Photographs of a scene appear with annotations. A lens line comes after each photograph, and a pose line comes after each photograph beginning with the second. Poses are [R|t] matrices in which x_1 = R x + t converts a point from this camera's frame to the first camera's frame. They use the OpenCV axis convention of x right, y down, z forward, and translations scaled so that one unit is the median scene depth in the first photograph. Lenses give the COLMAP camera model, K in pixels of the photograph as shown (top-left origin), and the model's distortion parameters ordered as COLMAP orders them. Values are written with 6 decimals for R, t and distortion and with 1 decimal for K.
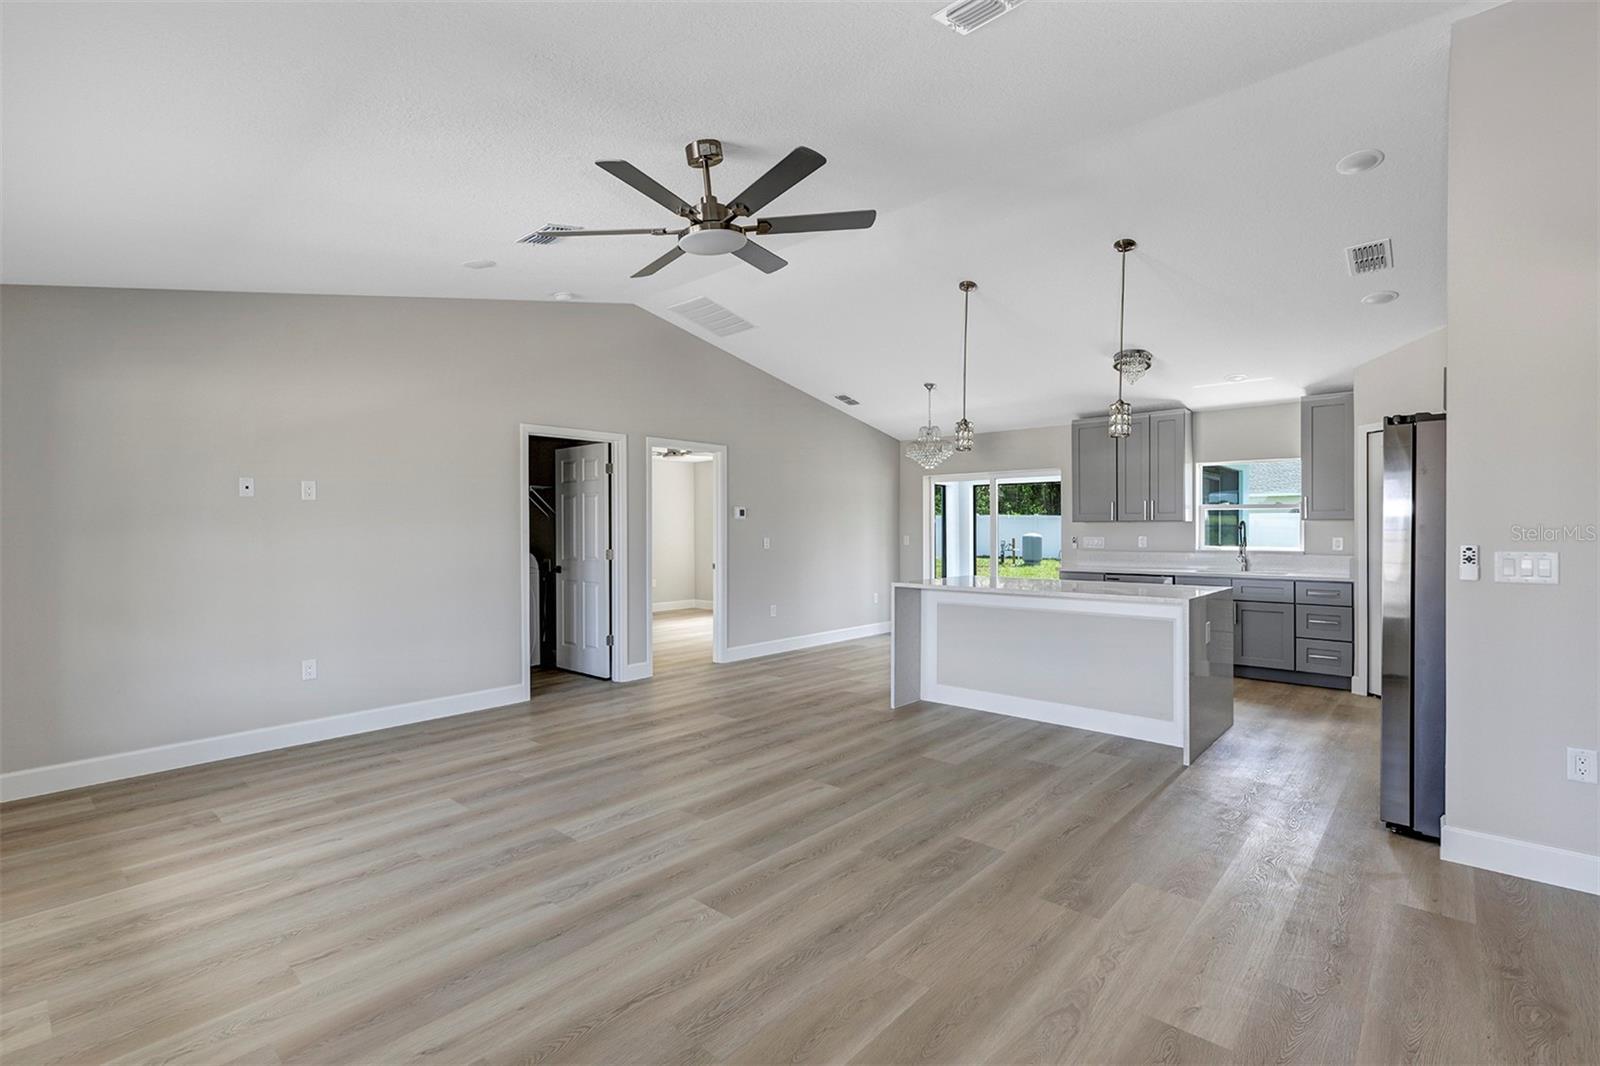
lens RADIAL K [[727.2, 0, 794.2], [0, 727.2, 530.2], [0, 0, 1]] dist [0.011090, -0.000195]
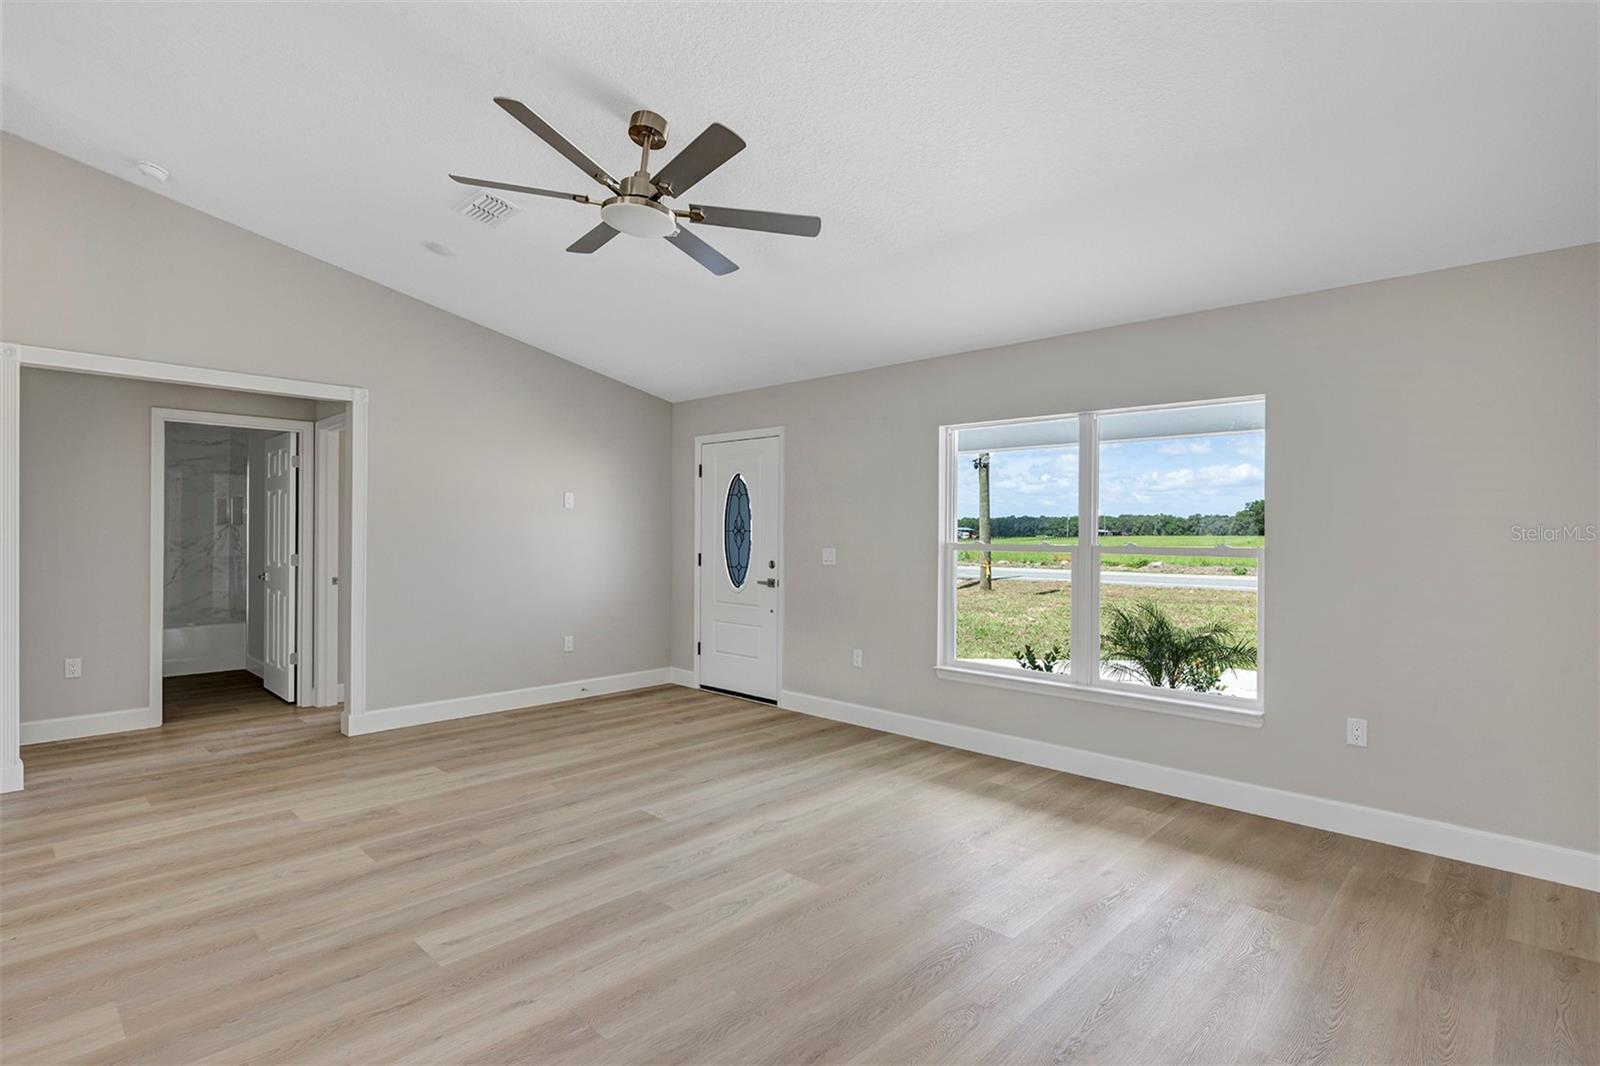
lens RADIAL K [[787.0, 0, 794.0], [0, 787.0, 530.2], [0, 0, 1]] dist [-0.002074, 0.000308]
pose [[-0.999423, -0.001816, 0.033930, -0.232518], [-0.001761, 0.999997, 0.001640, -0.004626], [-0.033933, 0.001579, -0.999423, 1.349090]]
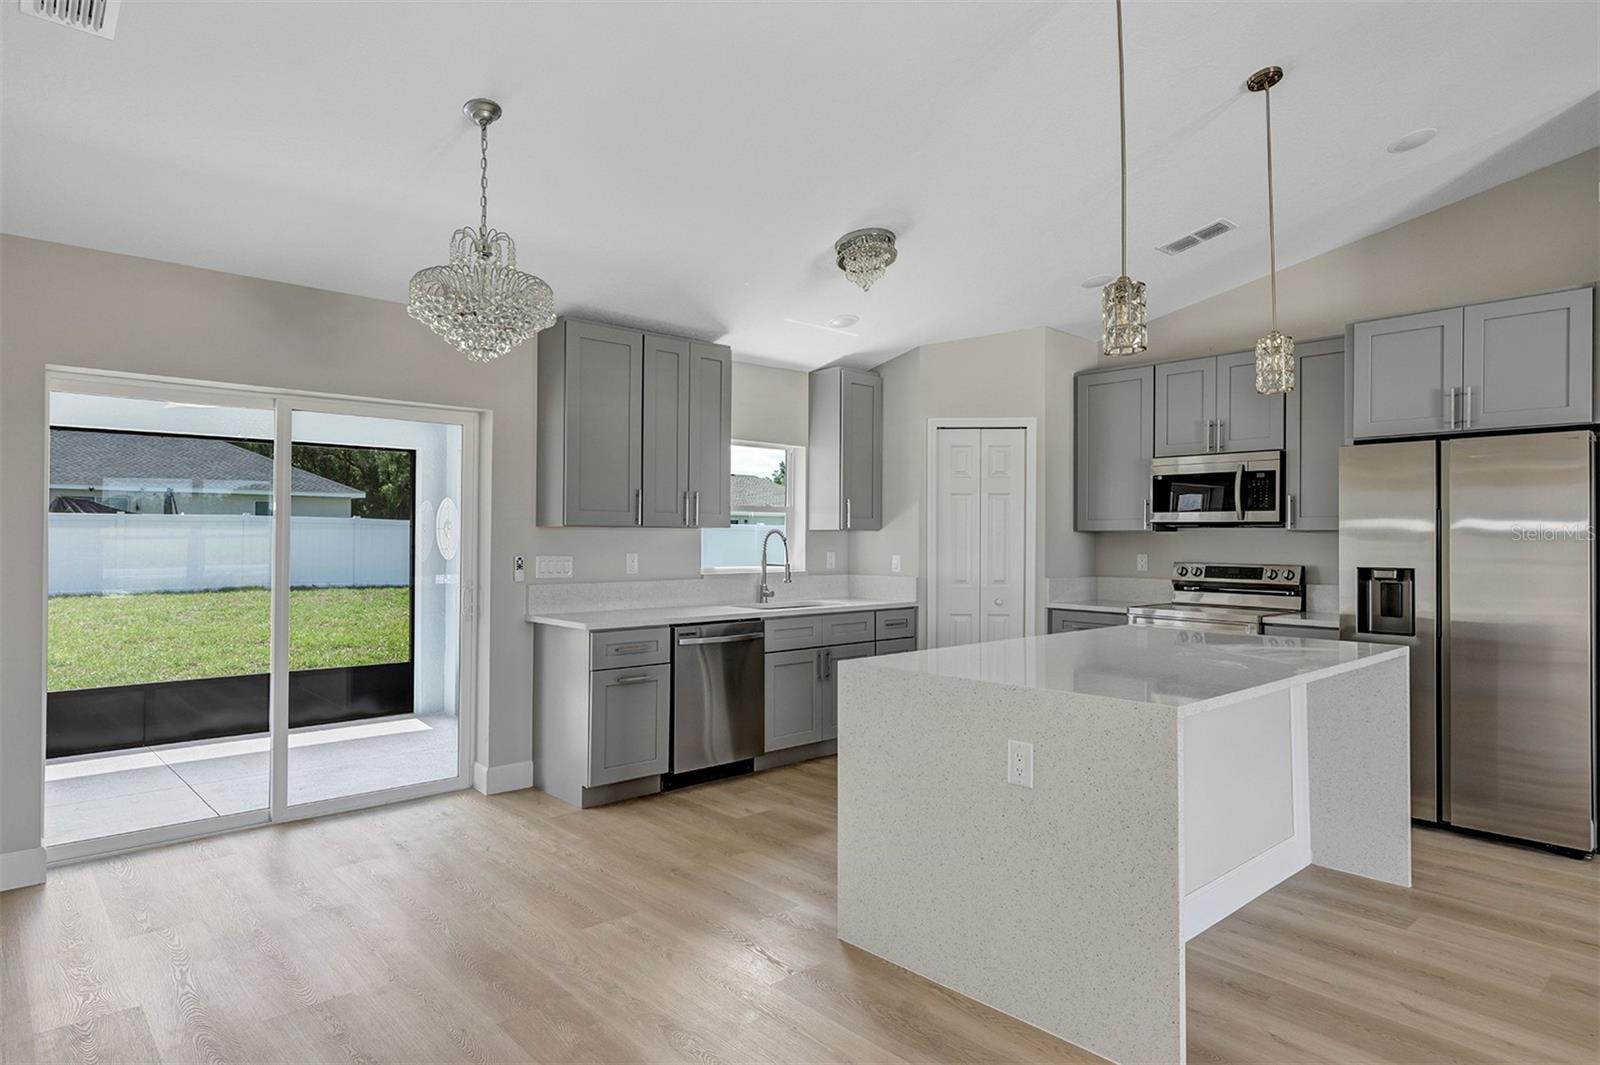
lens RADIAL K [[911.9, 0, 800.0], [0, 911.9, 532.5], [0, 0, 1]] dist [0.014700, 0.000055]
pose [[0.100710, 0.008329, 0.994881, -0.346868], [-0.002916, 0.999963, -0.008077, -0.004783], [-0.994912, -0.002088, 0.100730, 1.308755]]
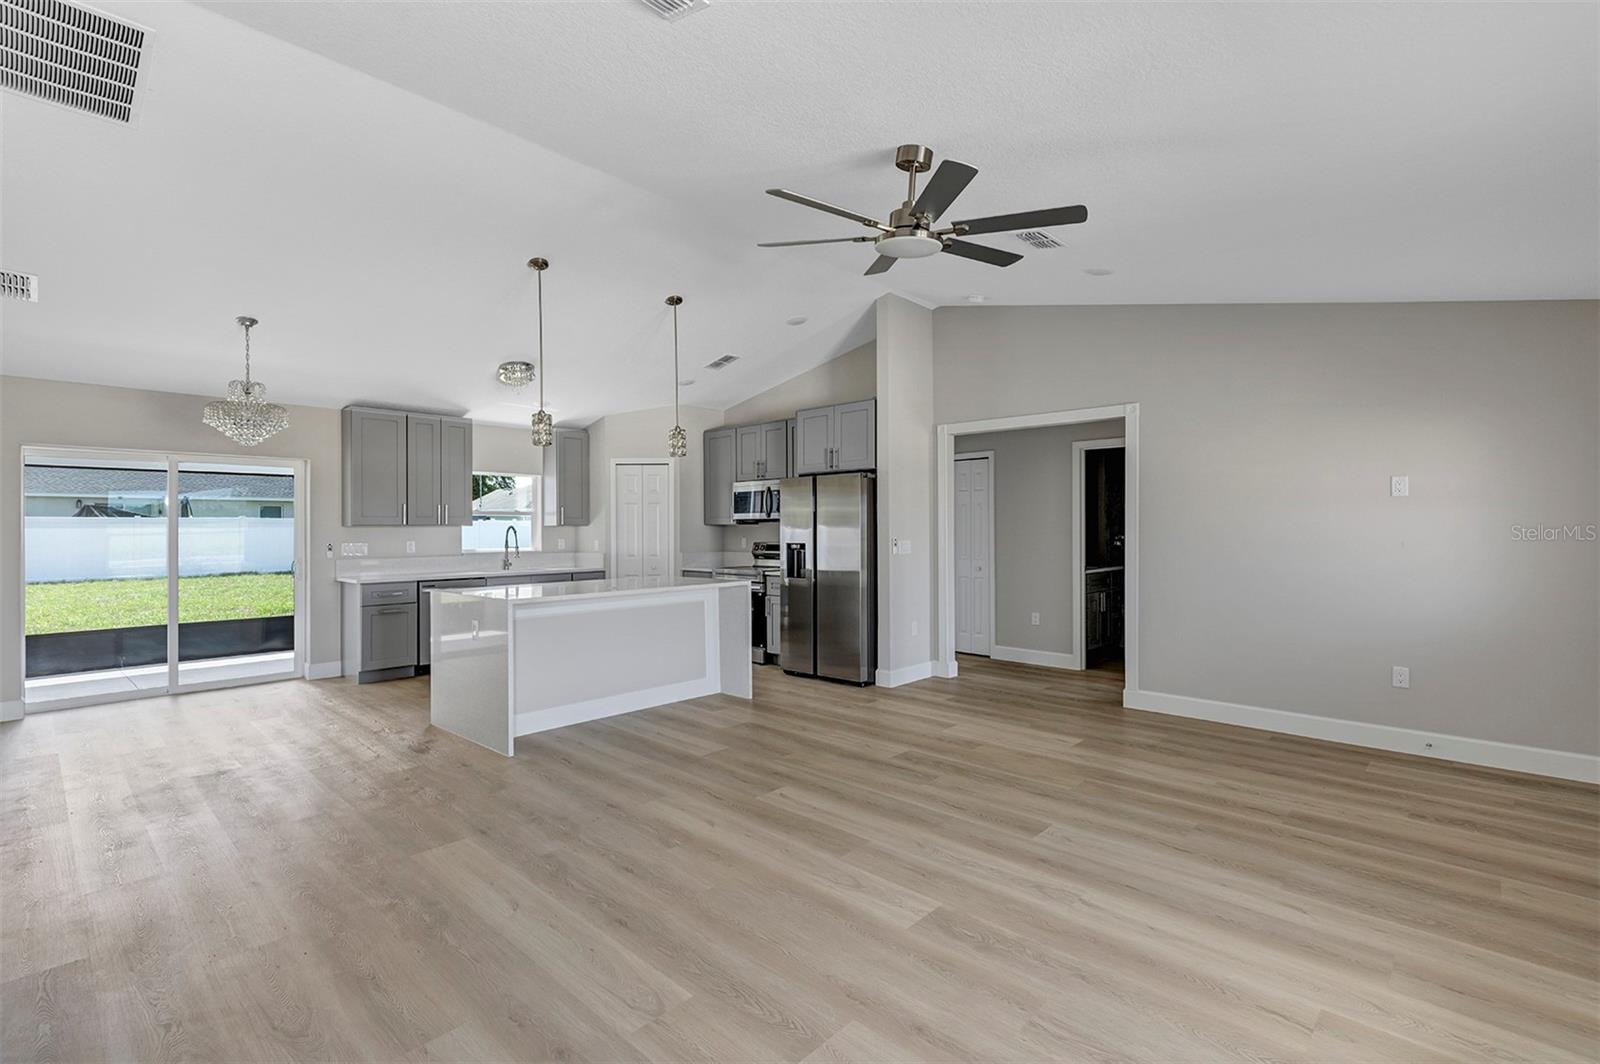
lens RADIAL K [[727.2, 0, 794.2], [0, 727.2, 529.2], [0, 0, 1]] dist [0.011090, -0.000195]
pose [[0.025829, 0.002621, 0.999663, -0.766212], [0.007888, 0.999965, -0.002825, -0.001323], [-0.999635, 0.007958, 0.025807, 0.771556]]
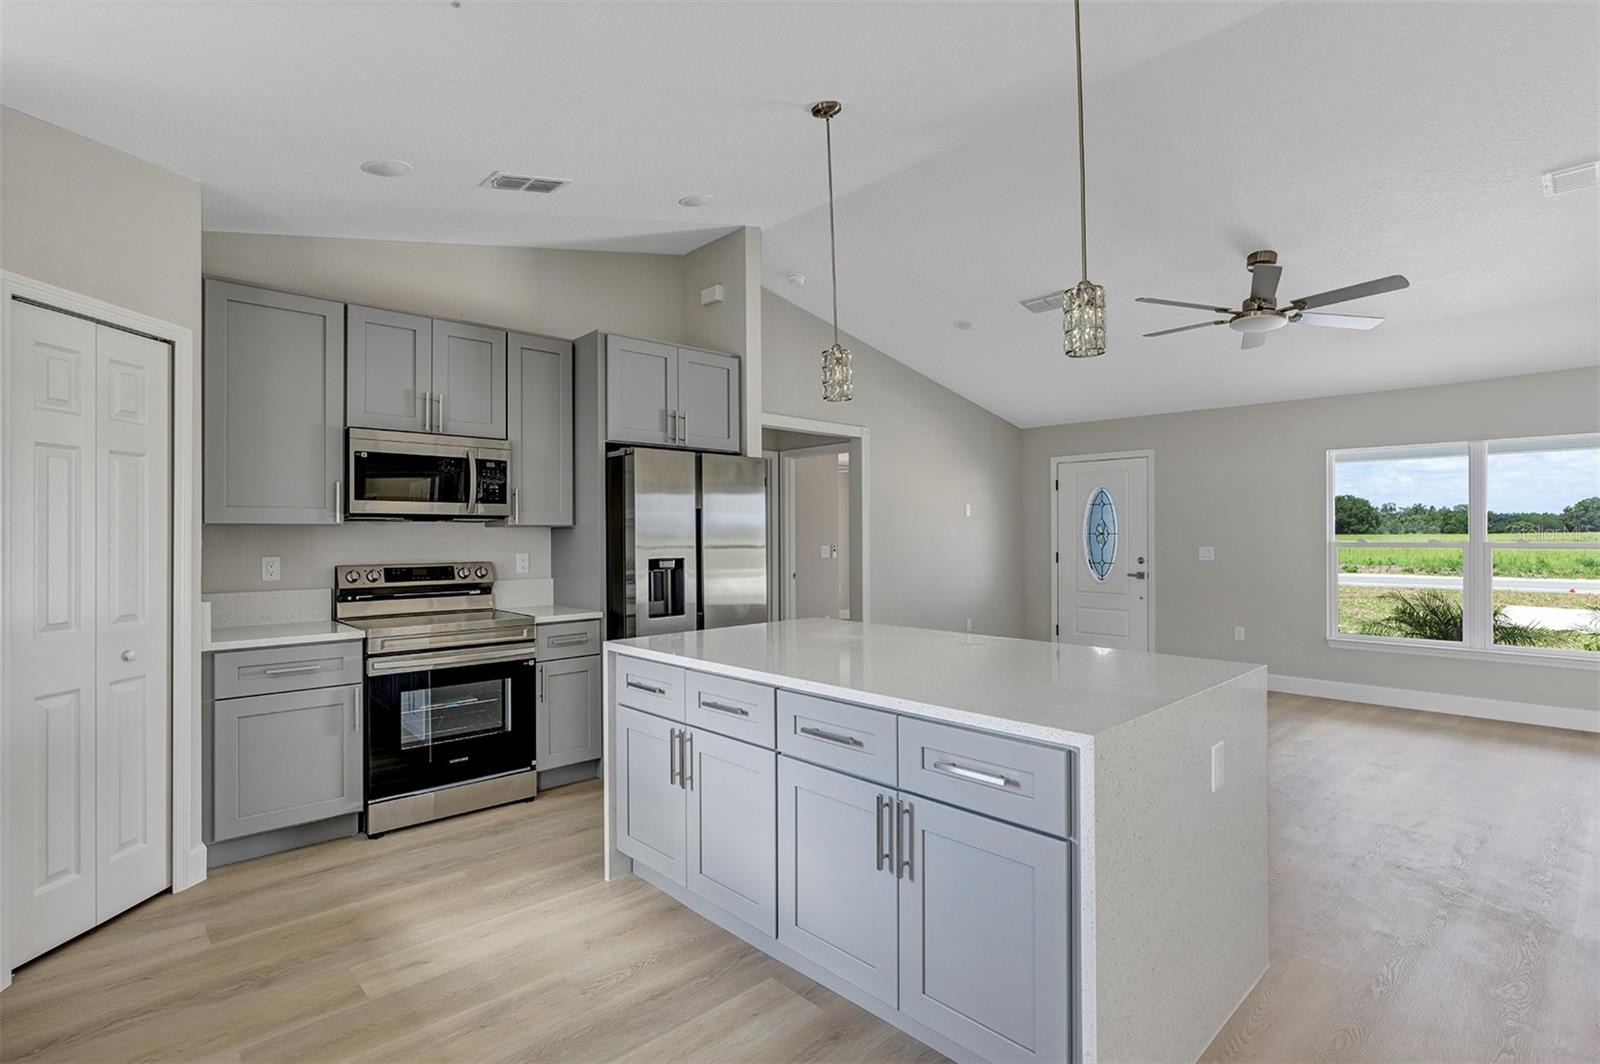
lens RADIAL K [[775.3, 0, 792.8], [0, 775.3, 530.4], [0, 0, 1]] dist [-0.000727, 0.000792]
pose [[-0.995857, 0.006656, 0.090690, 0.421523], [0.006395, 0.999975, -0.003162, -0.007263], [-0.090708, -0.002568, -0.995874, 1.703151]]
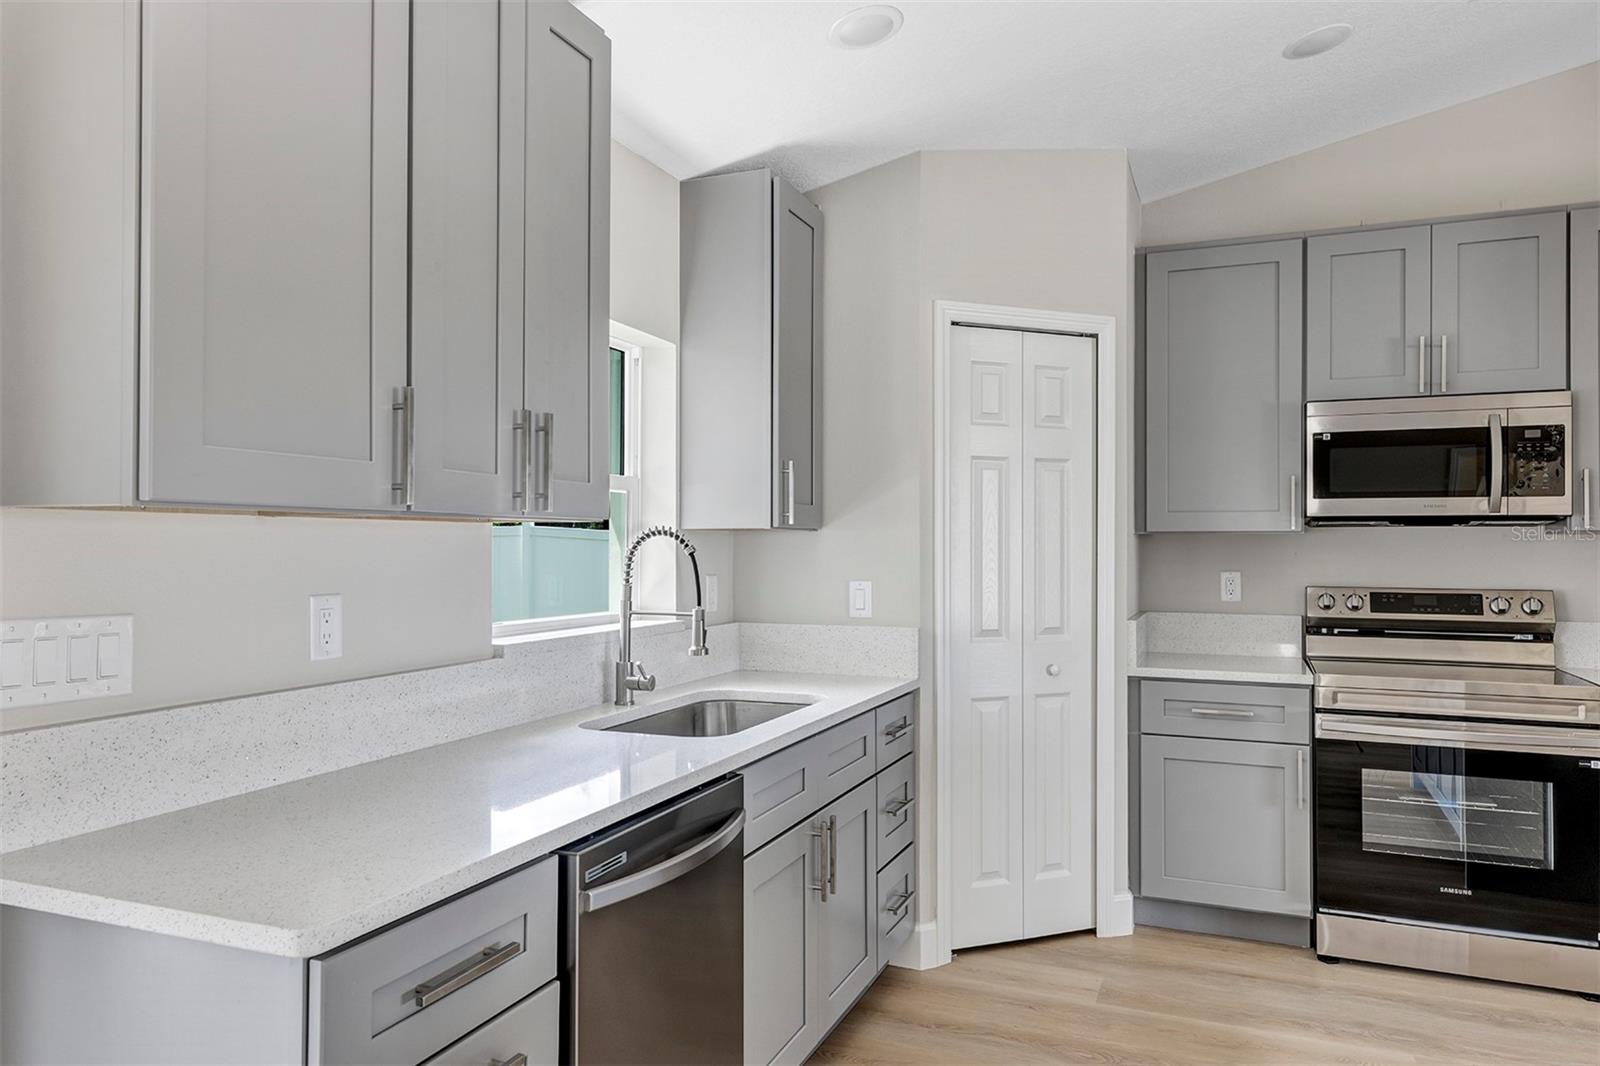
lens RADIAL K [[1073.6, 0, 796.0], [0, 1073.6, 533.8], [0, 0, 1]] dist [0.020602, -0.002756]
pose [[-0.338486, 0.011665, 0.940899, 0.300012], [0.001321, 0.999928, -0.011921, -0.007654], [-0.940970, -0.002792, -0.338478, 1.604011]]
